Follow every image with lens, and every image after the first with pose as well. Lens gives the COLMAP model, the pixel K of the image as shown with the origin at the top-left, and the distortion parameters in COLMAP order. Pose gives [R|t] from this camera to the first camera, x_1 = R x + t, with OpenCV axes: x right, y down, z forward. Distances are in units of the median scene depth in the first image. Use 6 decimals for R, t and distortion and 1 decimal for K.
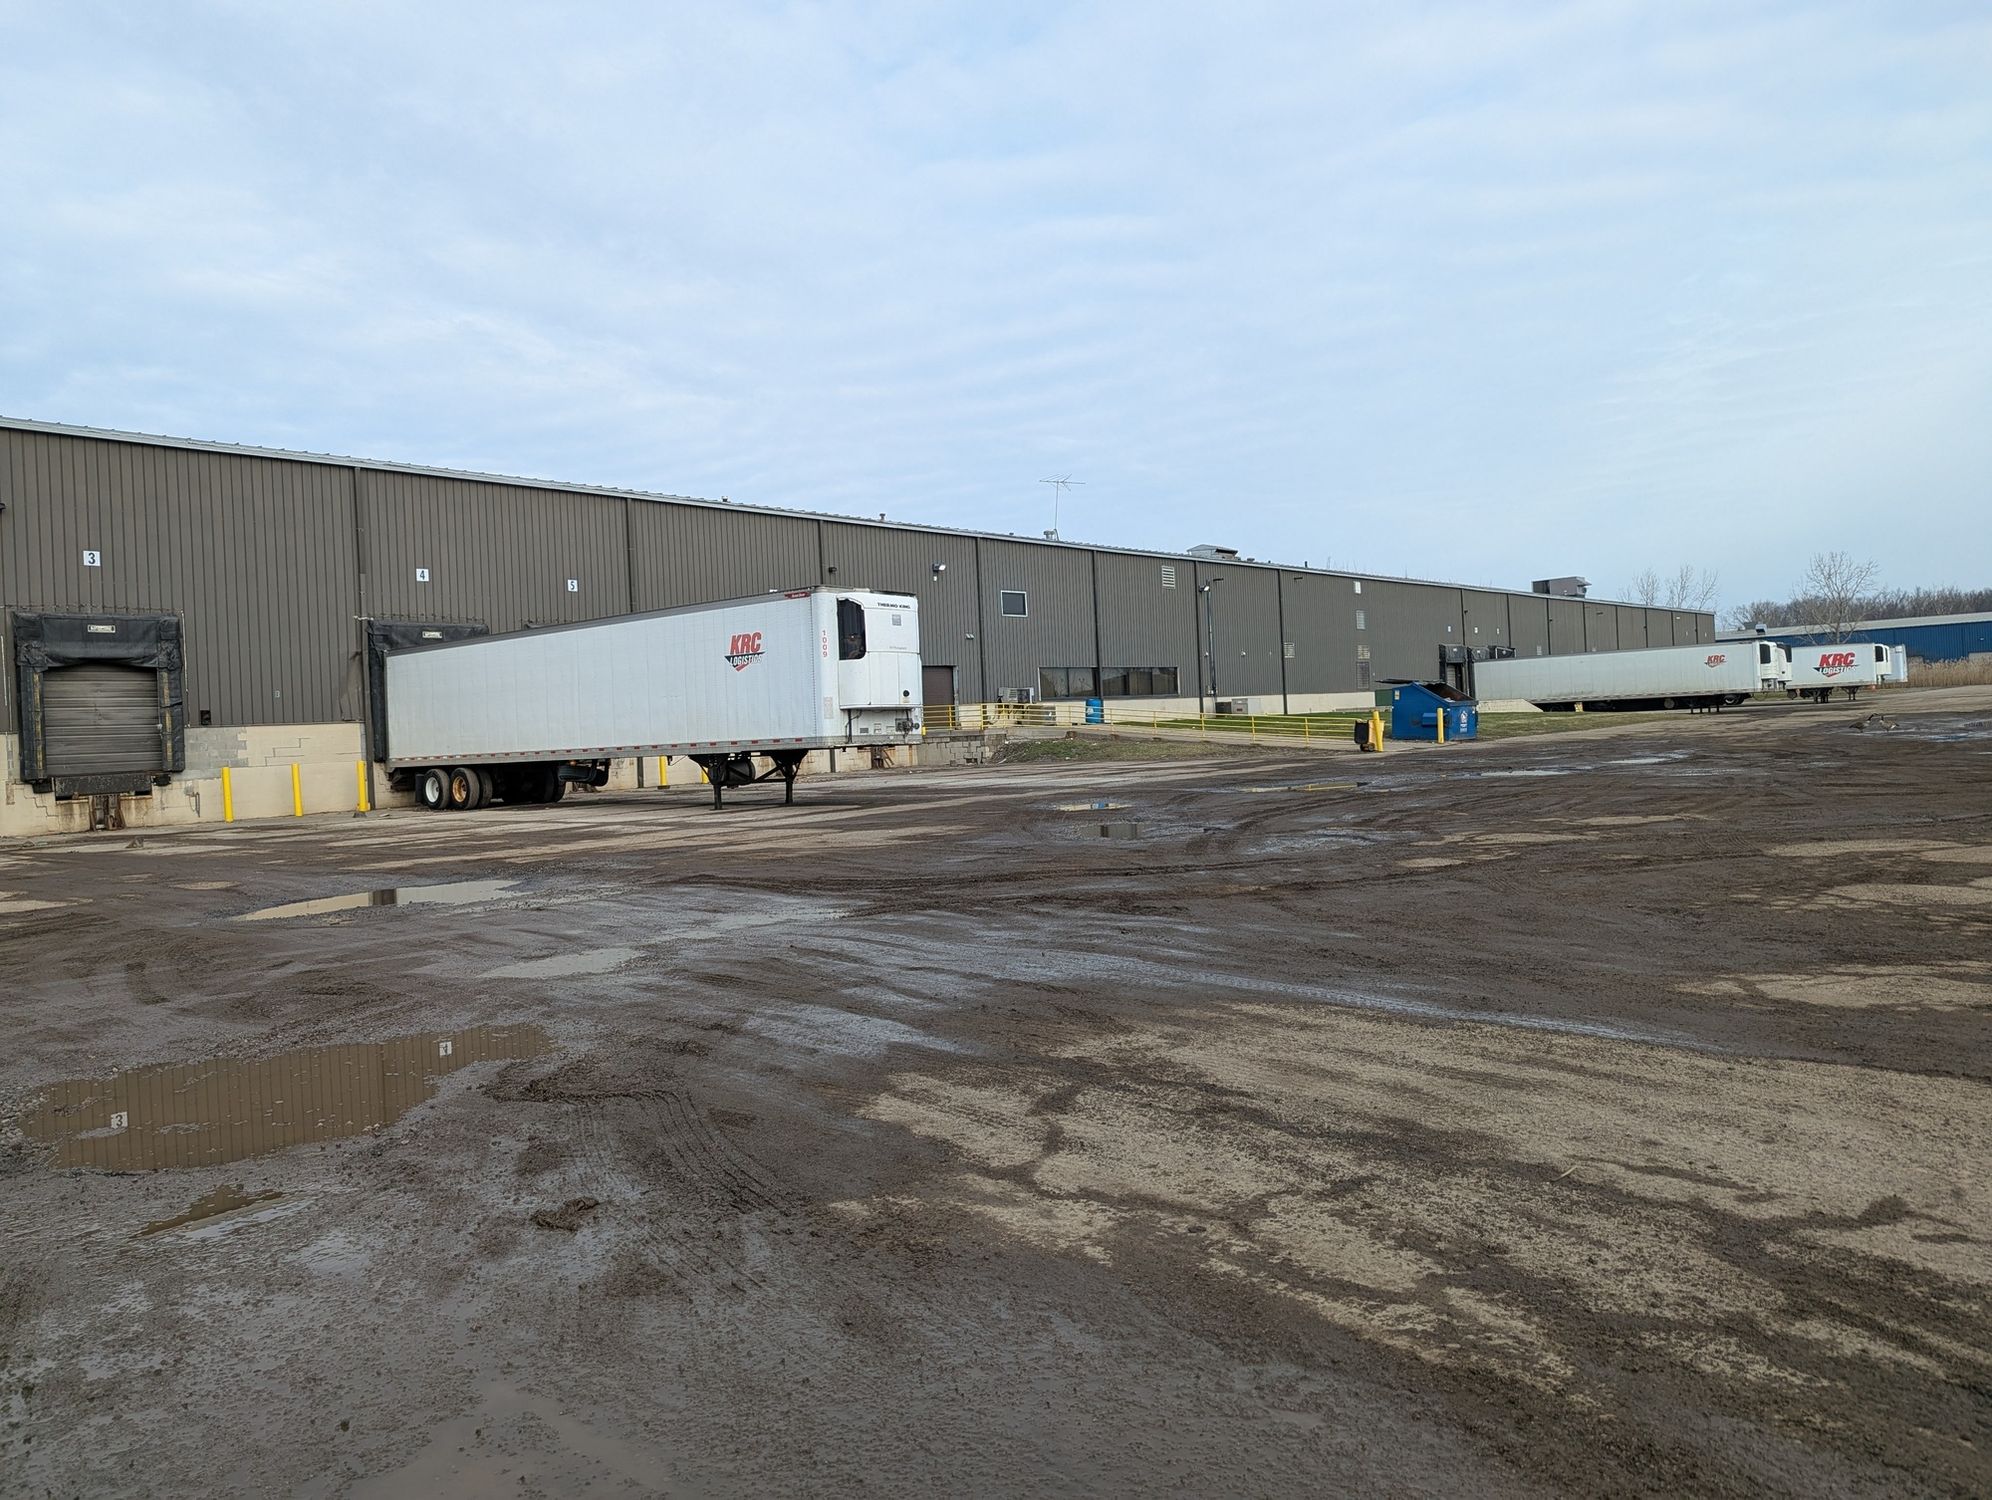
lens RADIAL K [[1417.8, 0, 996.0], [0, 1417.8, 750.0], [0, 0, 1]] dist [0.078493, -0.086297]
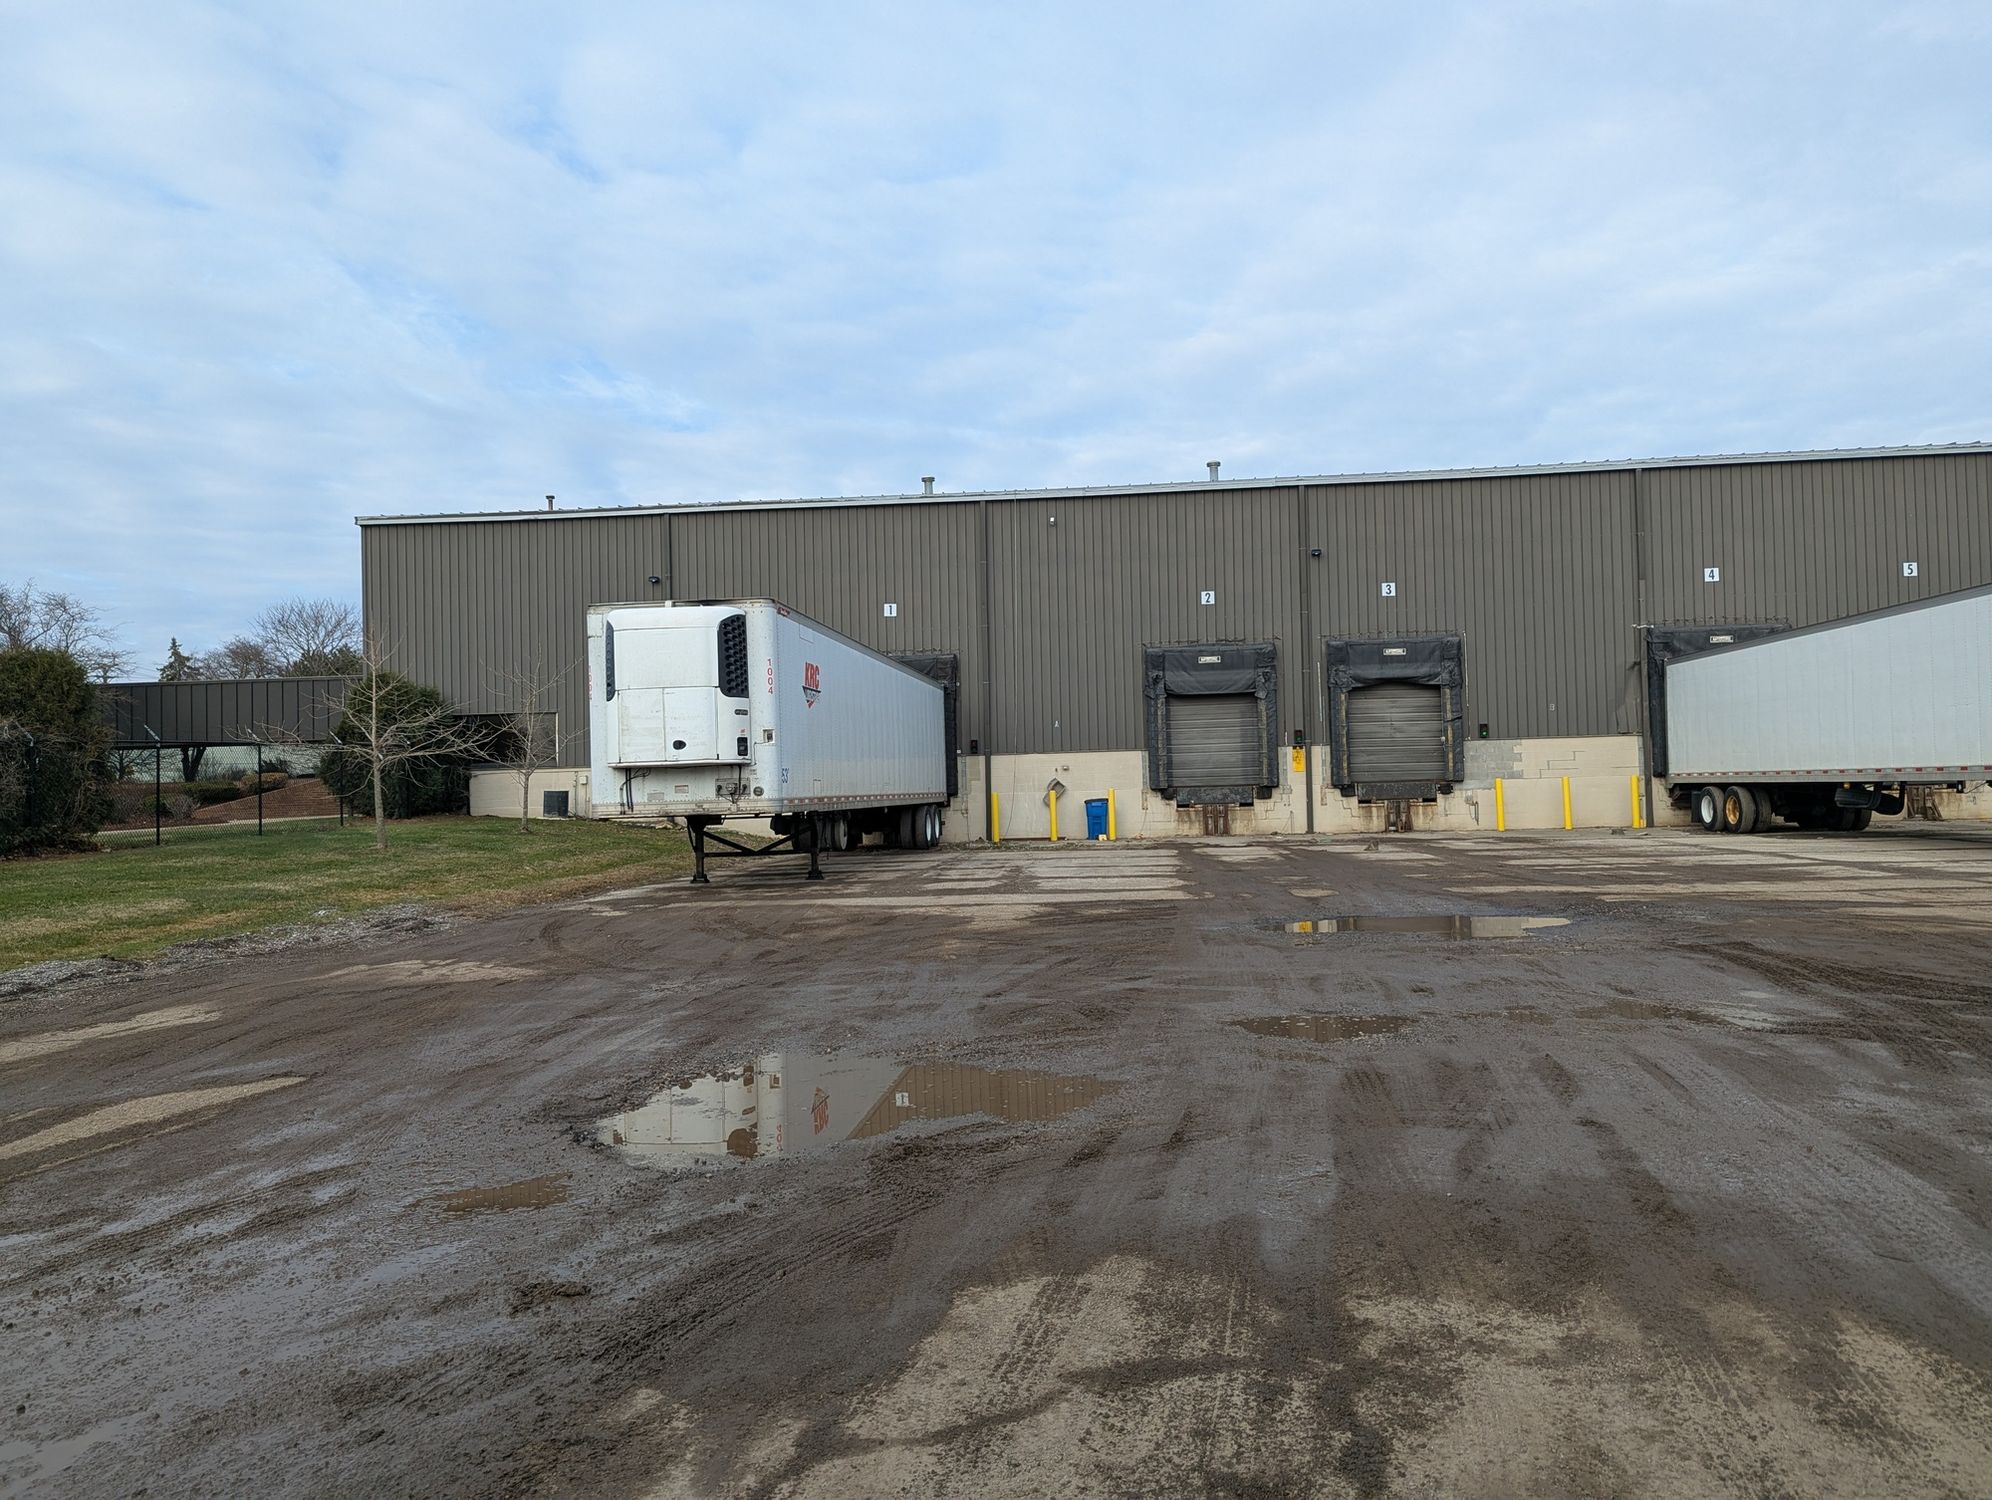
lens RADIAL K [[1417.8, 0, 996.0], [0, 1417.8, 750.0], [0, 0, 1]] dist [0.078493, -0.086297]
pose [[0.579607, 0.011515, -0.814815, 0.098886], [-0.015207, 0.999879, 0.003313, -0.006648], [0.814754, 0.010471, 0.579712, 0.105961]]
